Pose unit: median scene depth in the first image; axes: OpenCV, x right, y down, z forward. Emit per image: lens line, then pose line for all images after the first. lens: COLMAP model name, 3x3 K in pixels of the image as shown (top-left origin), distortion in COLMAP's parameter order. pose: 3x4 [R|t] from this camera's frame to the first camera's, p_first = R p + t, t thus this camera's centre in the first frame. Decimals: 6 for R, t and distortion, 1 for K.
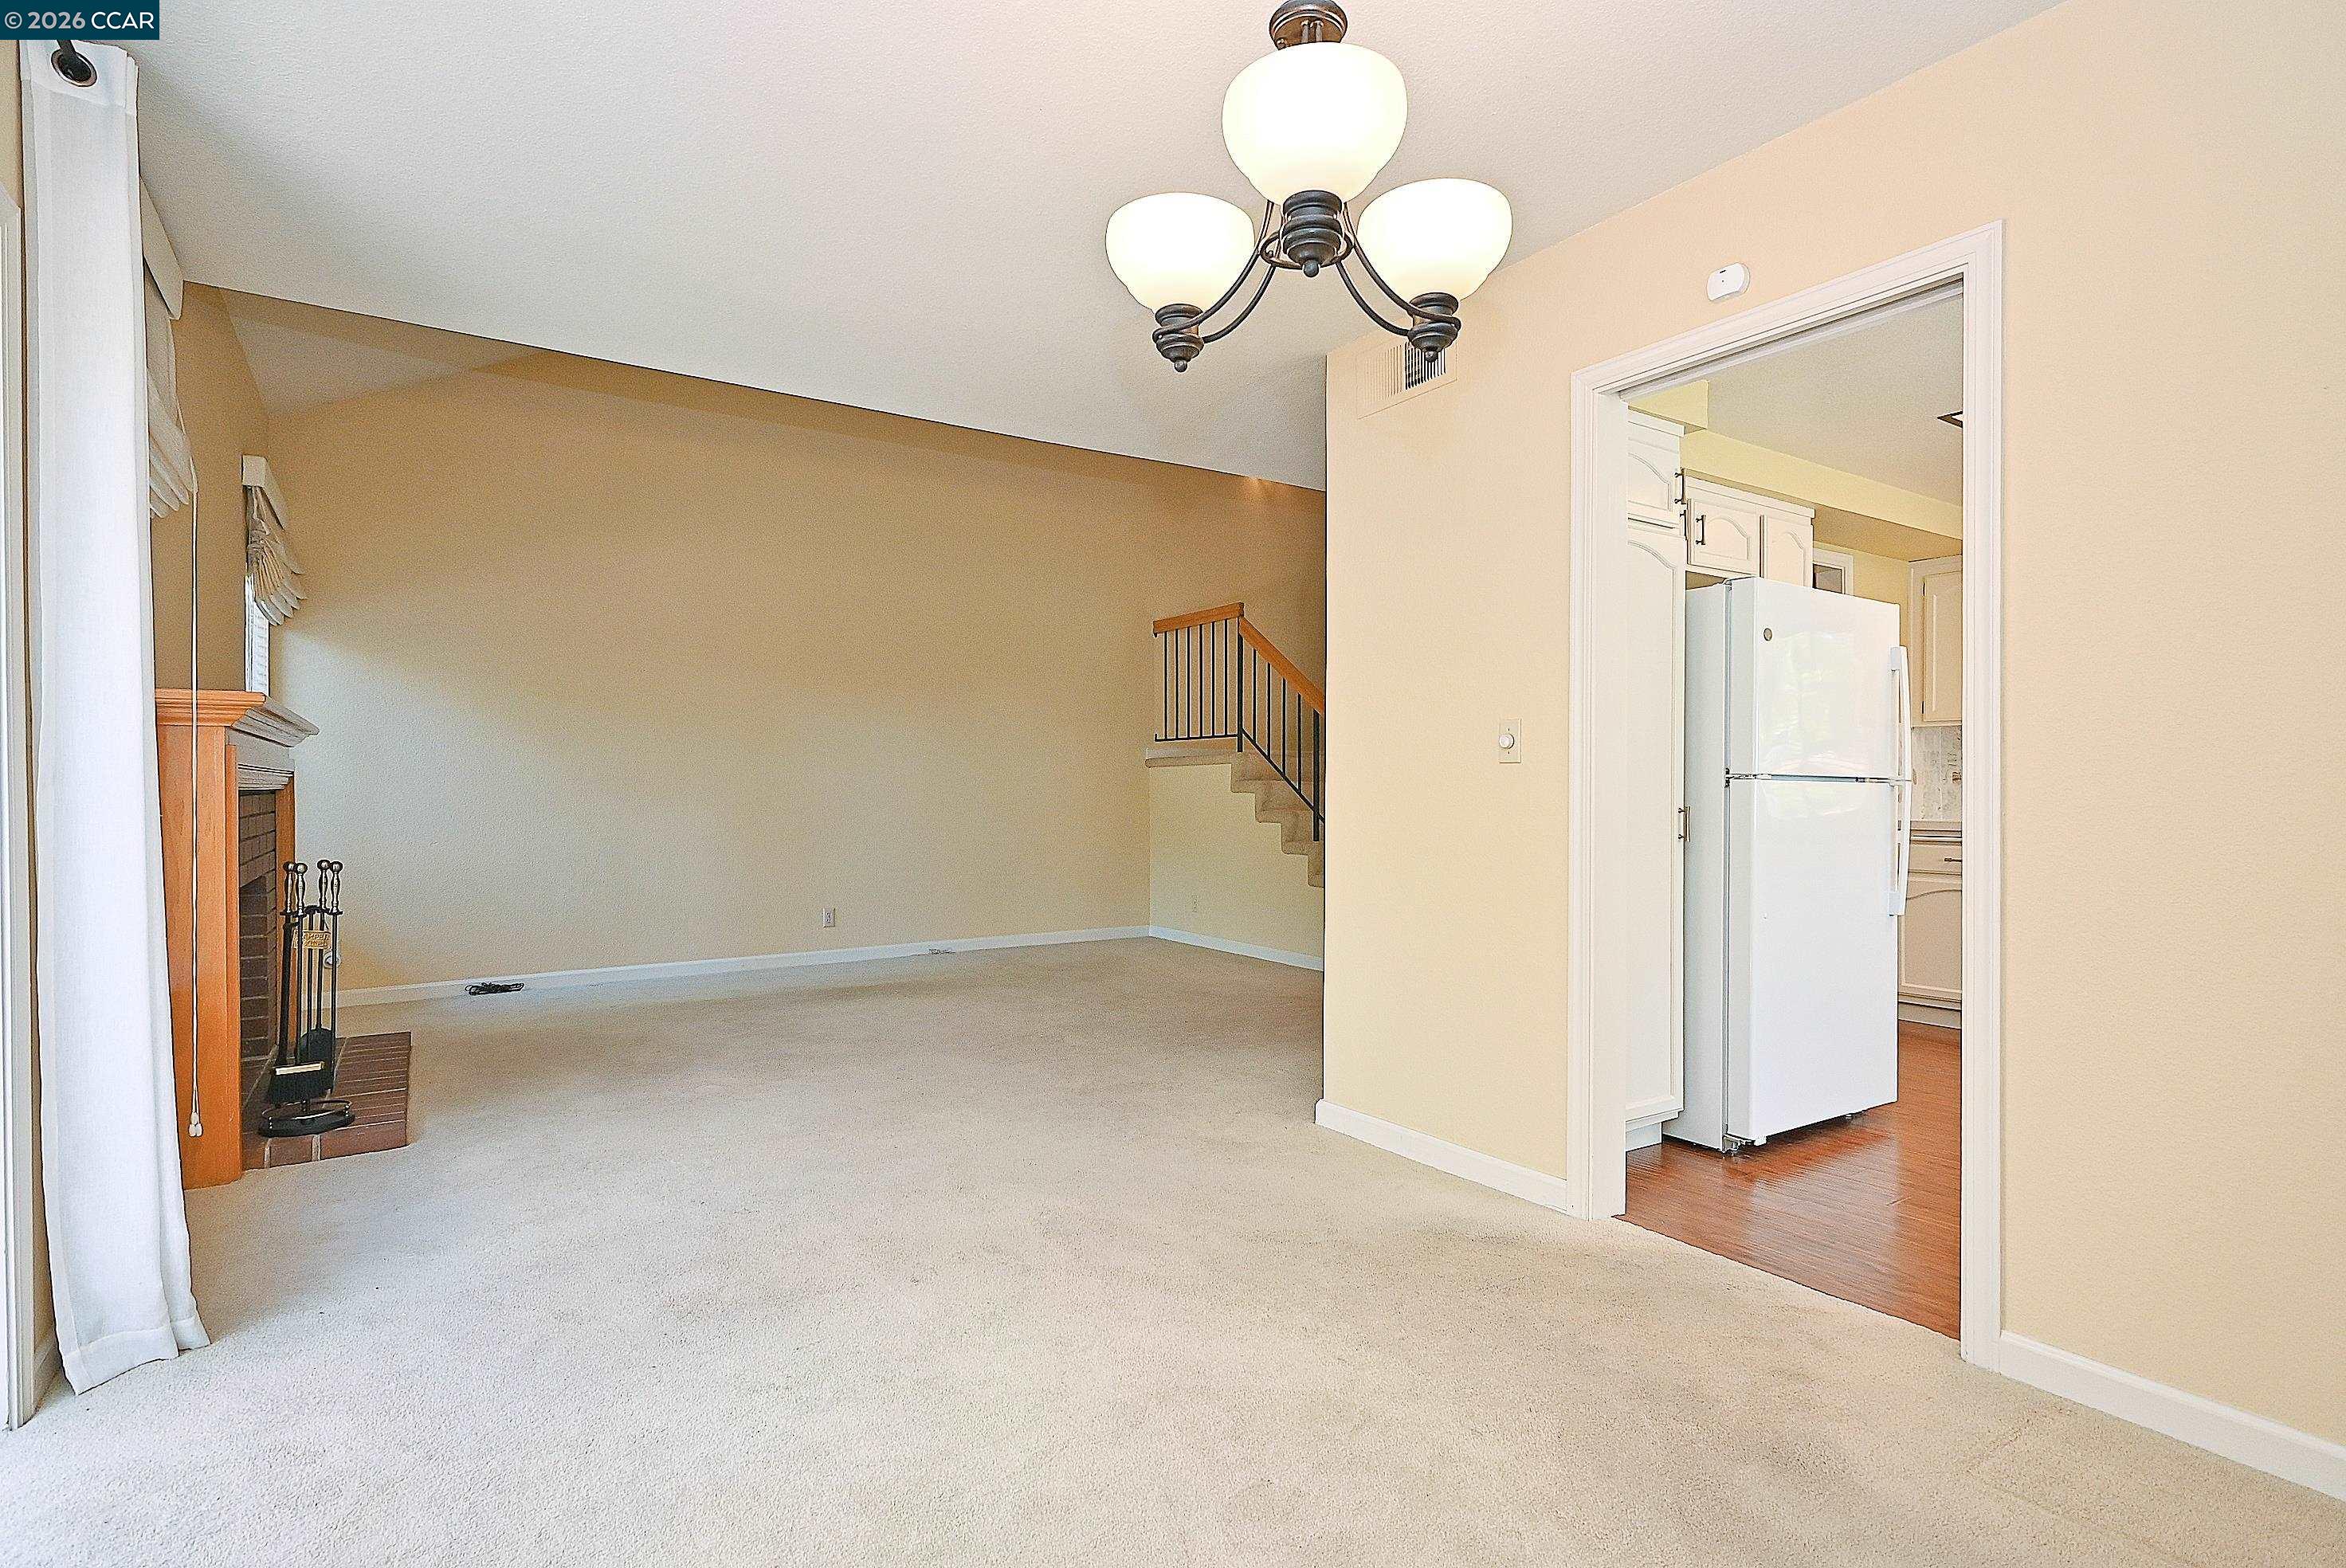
lens RADIAL K [[1176.0, 0, 1173.0], [0, 1176.0, 784.0], [0, 0, 1]] dist [0.000260, 0.000597]
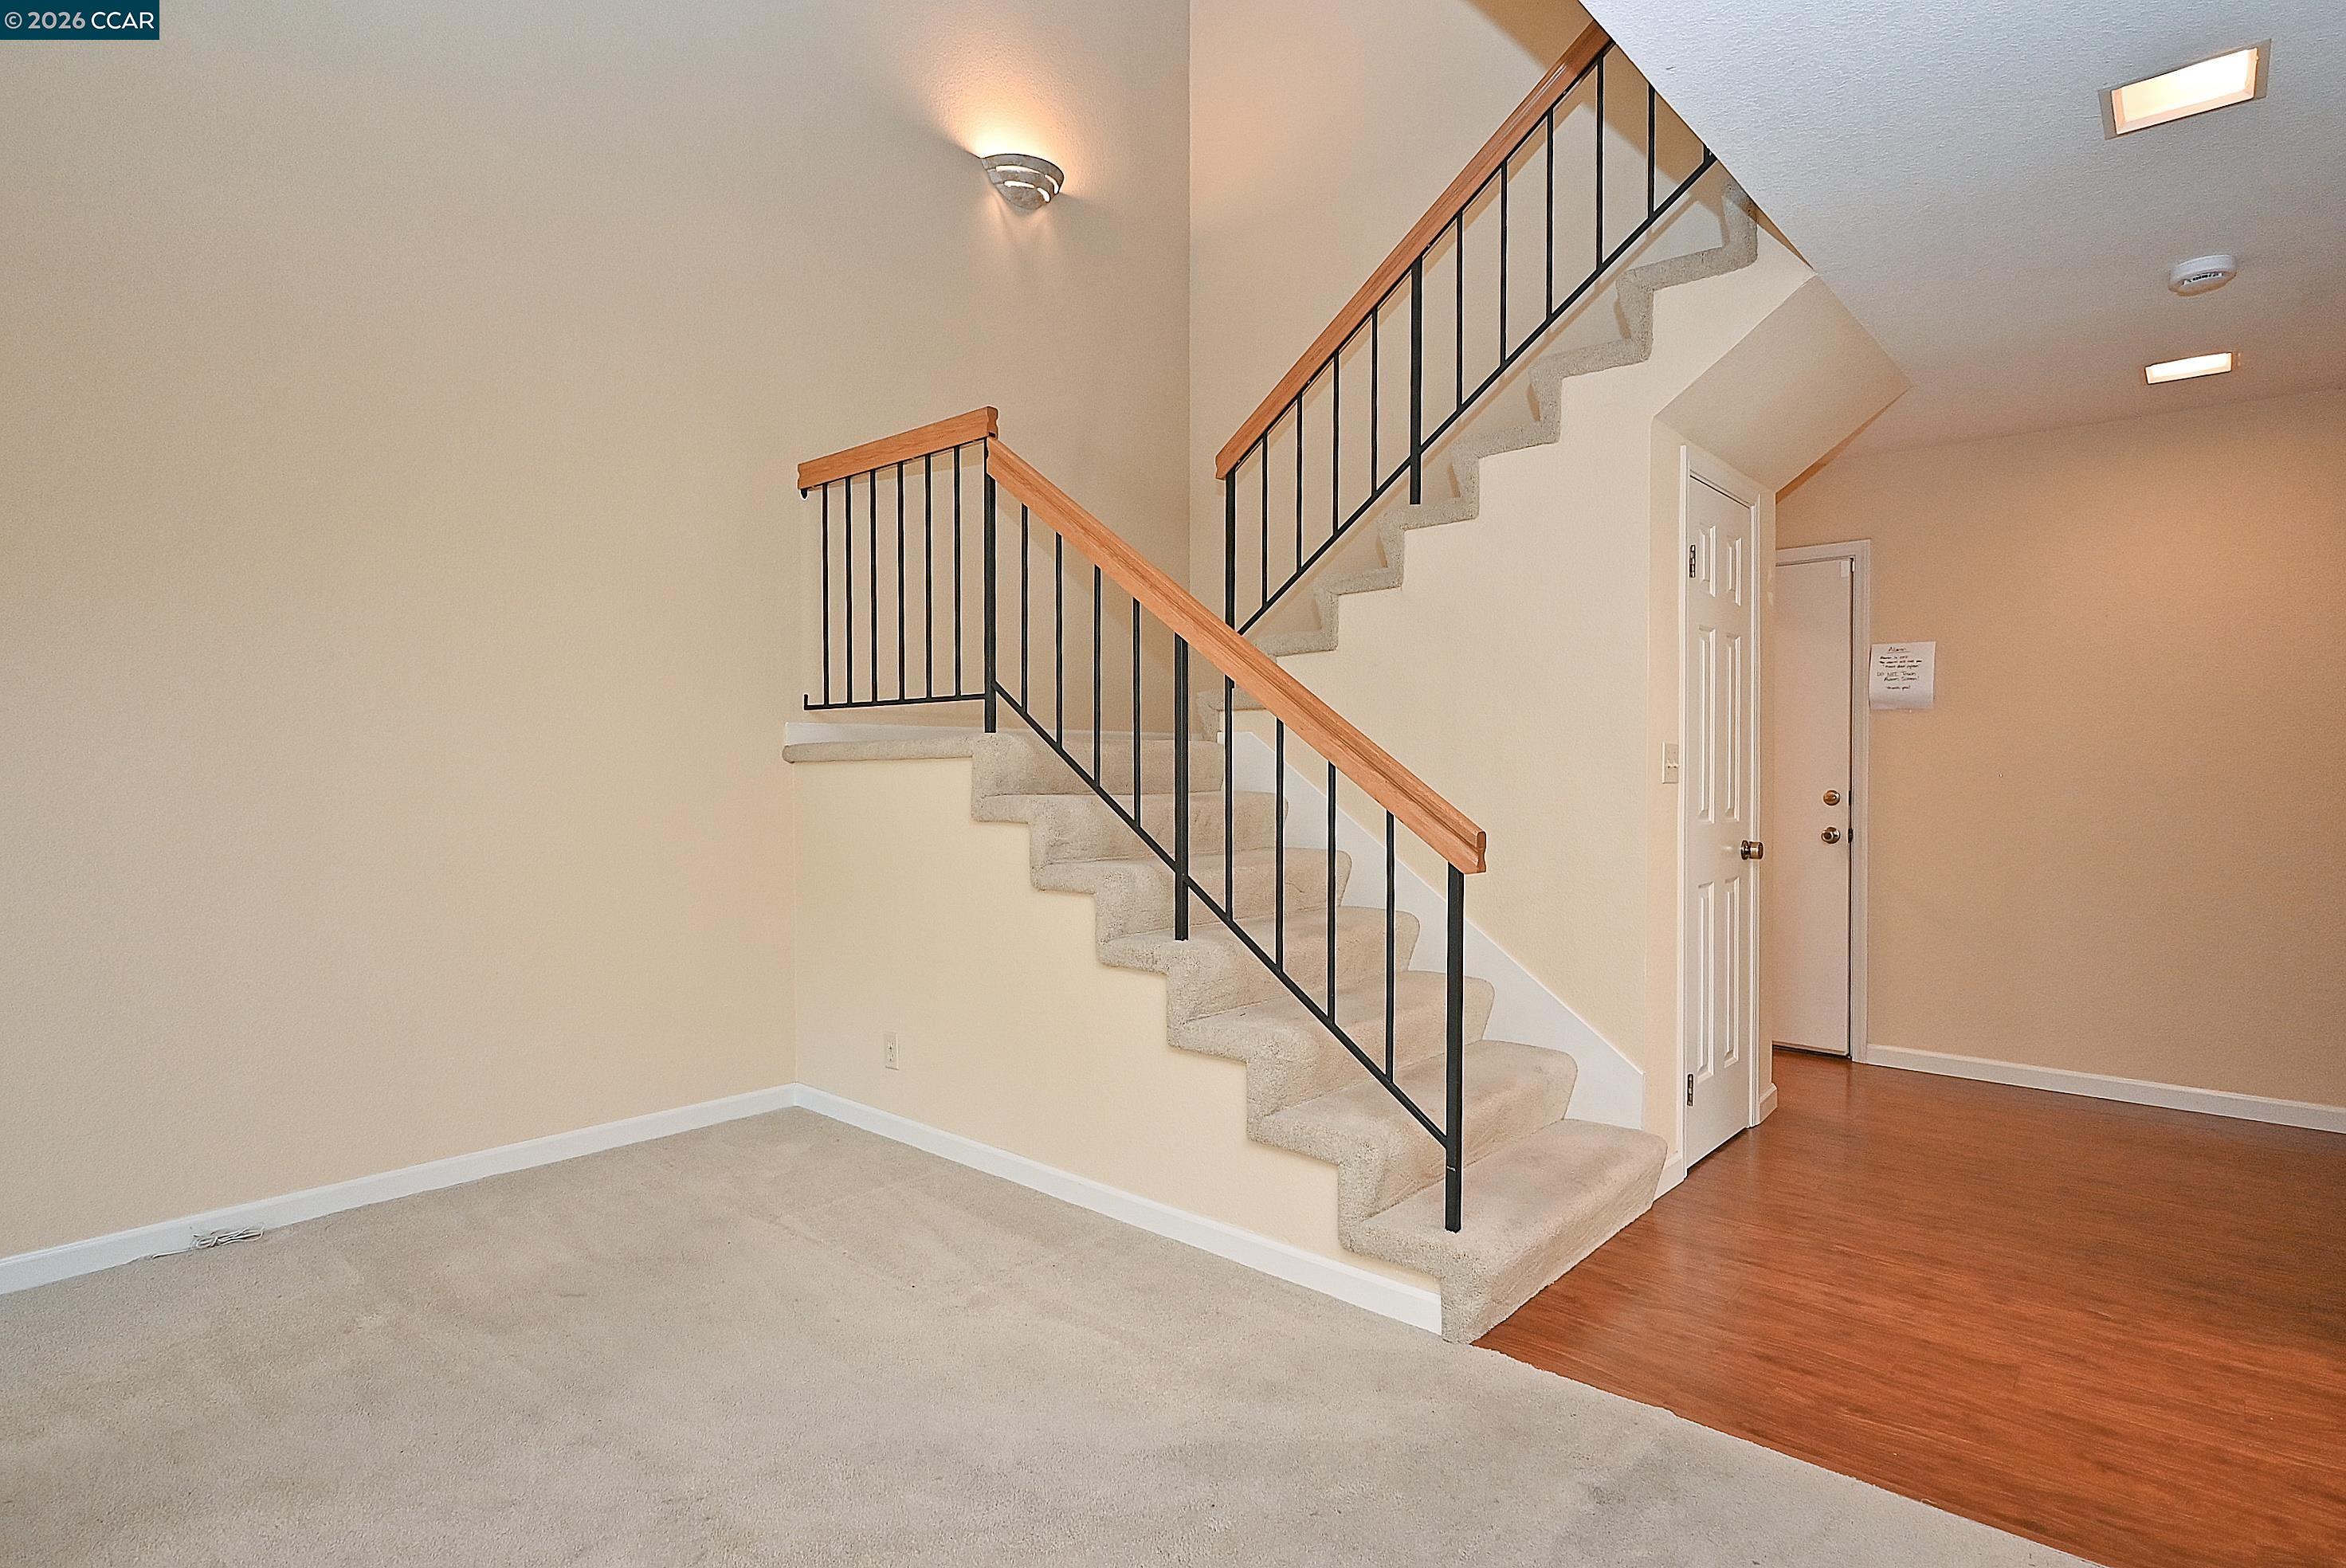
lens RADIAL K [[1194.6, 0, 1173.0], [0, 1194.6, 784.0], [0, 0, 1]] dist [0.000021, -0.000261]
pose [[0.965583, -0.007490, 0.259988, 0.003931], [0.003331, 0.999859, 0.016432, -0.014451], [-0.260074, -0.015000, 0.965472, 0.535065]]
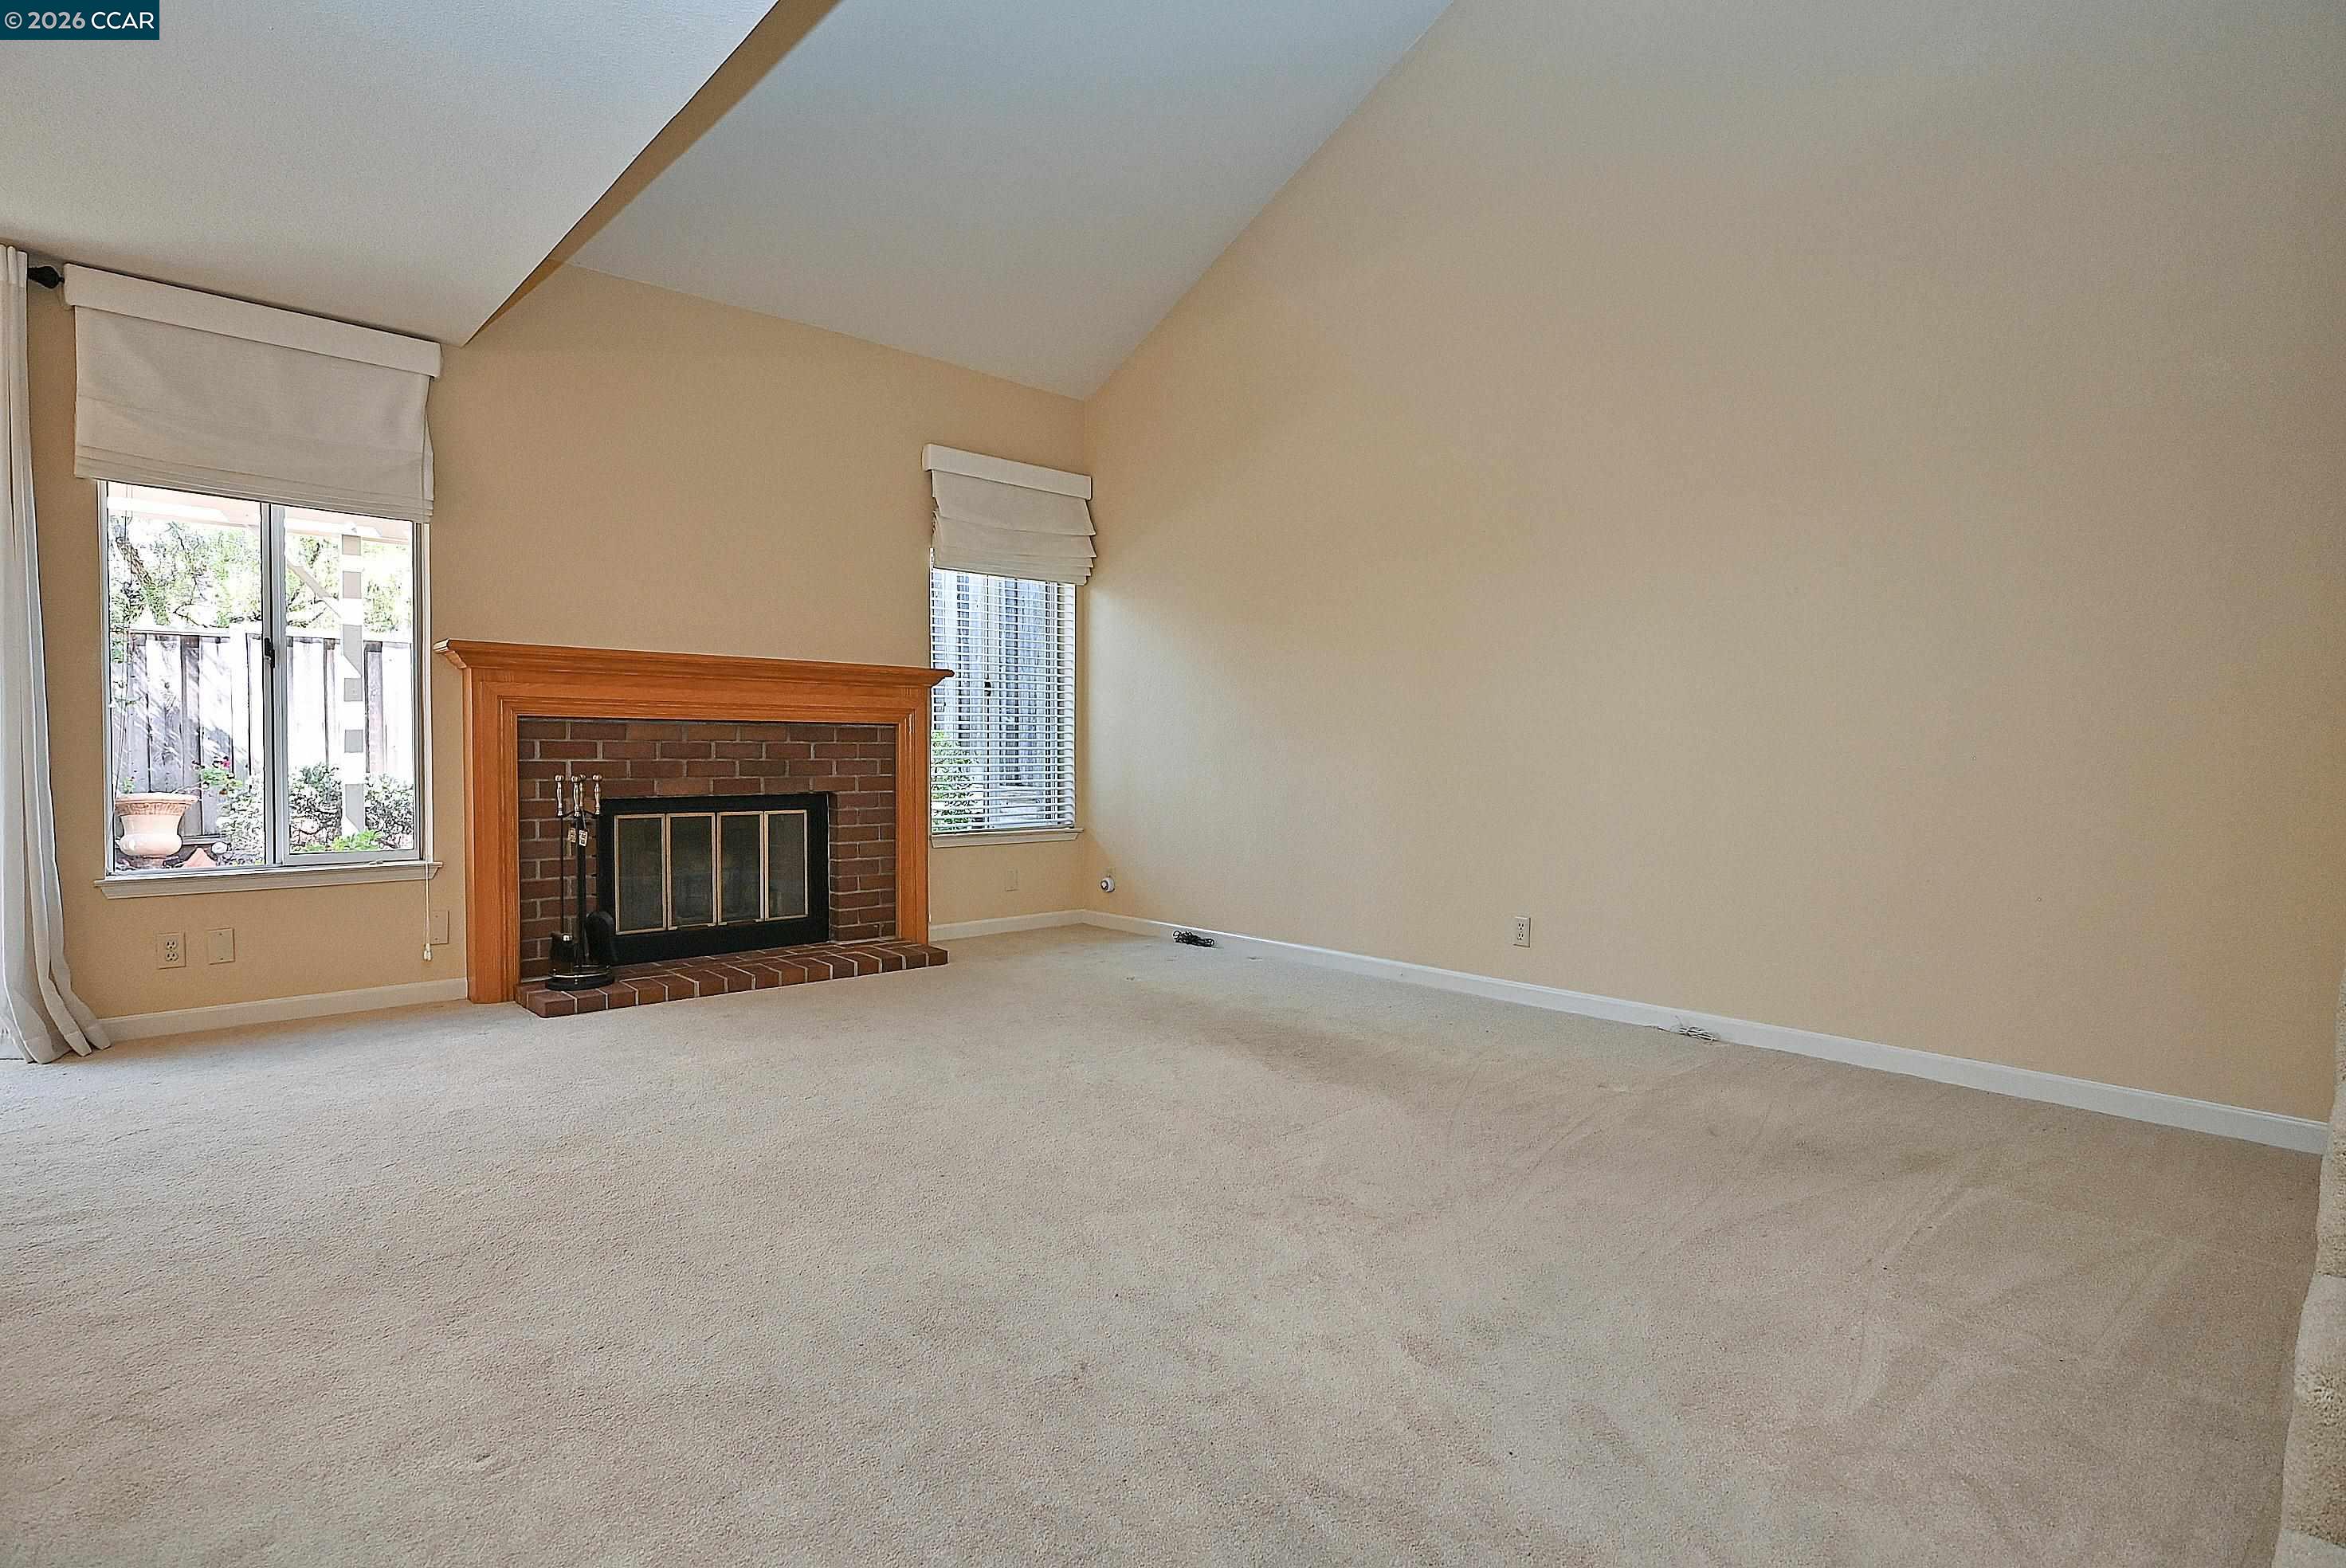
lens RADIAL K [[1176.0, 0, 1173.0], [0, 1176.0, 784.0], [0, 0, 1]] dist [0.000260, 0.000597]
pose [[0.176871, 0.036130, -0.983571, 0.281801], [-0.011384, 0.999334, 0.034662, 0.014509], [0.984168, 0.005066, 0.177165, 0.677610]]
